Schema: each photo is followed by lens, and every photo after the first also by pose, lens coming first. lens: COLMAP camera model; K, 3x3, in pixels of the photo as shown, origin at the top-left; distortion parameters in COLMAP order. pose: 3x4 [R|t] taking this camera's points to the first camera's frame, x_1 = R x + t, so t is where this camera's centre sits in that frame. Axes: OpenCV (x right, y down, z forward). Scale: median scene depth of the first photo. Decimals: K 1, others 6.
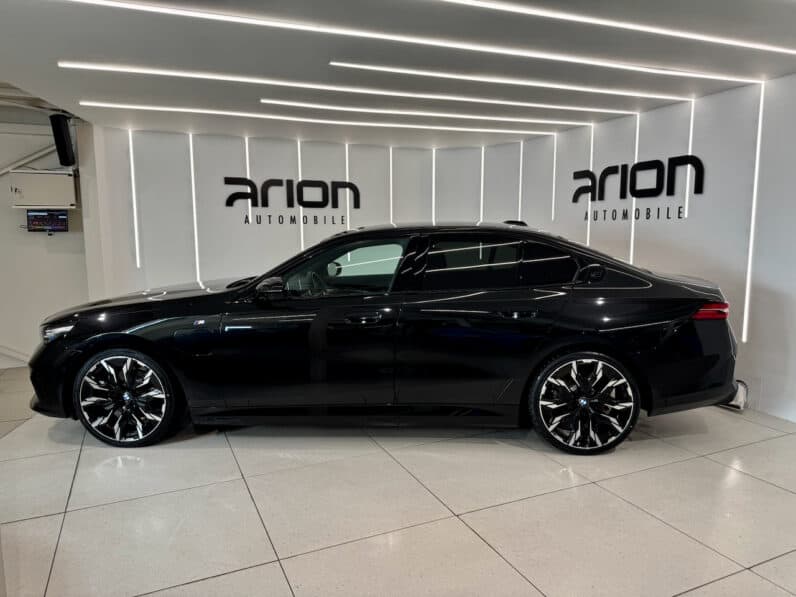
lens RADIAL K [[564.8, 0, 398.5], [0, 564.8, 302.6], [0, 0, 1]] dist [0.044748, -0.062372]
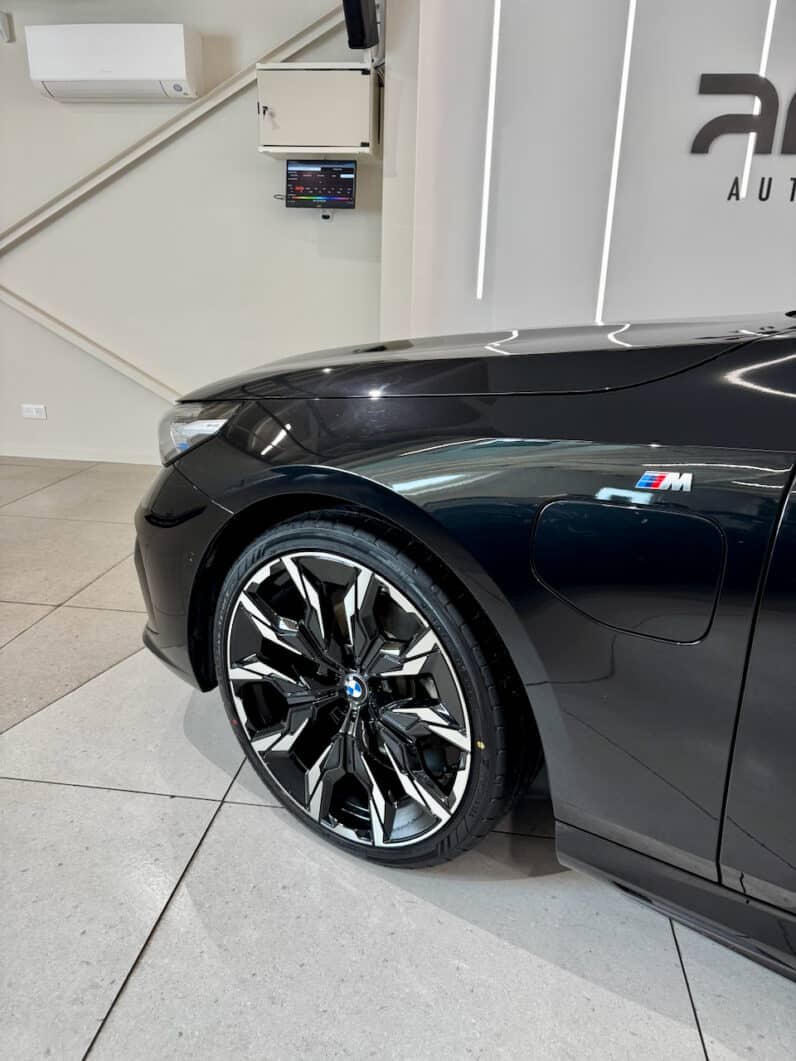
lens RADIAL K [[752.8, 0, 395.0], [0, 752.8, 530.4], [0, 0, 1]] dist [0.044748, -0.062372]
pose [[0.846564, 0.192705, -0.496180, -0.188560], [-0.100568, 0.973282, 0.206415, 0.004269], [0.522700, -0.124844, 0.843326, 0.461350]]
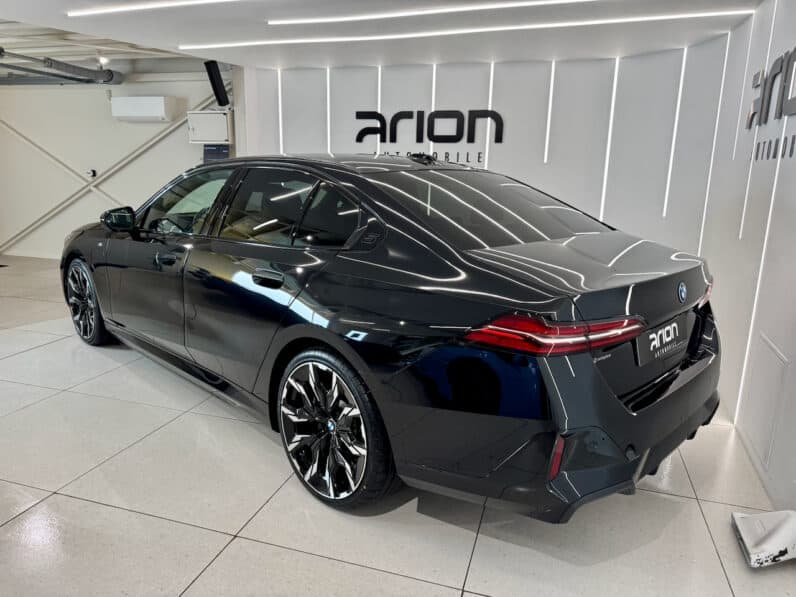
lens RADIAL K [[564.8, 0, 391.5], [0, 564.8, 301.8], [0, 0, 1]] dist [0.044748, -0.062372]
pose [[0.738531, 0.173471, -0.651522, 0.501409], [-0.112279, 0.984484, 0.134850, -0.042670], [0.664805, -0.026439, 0.746549, 0.353601]]
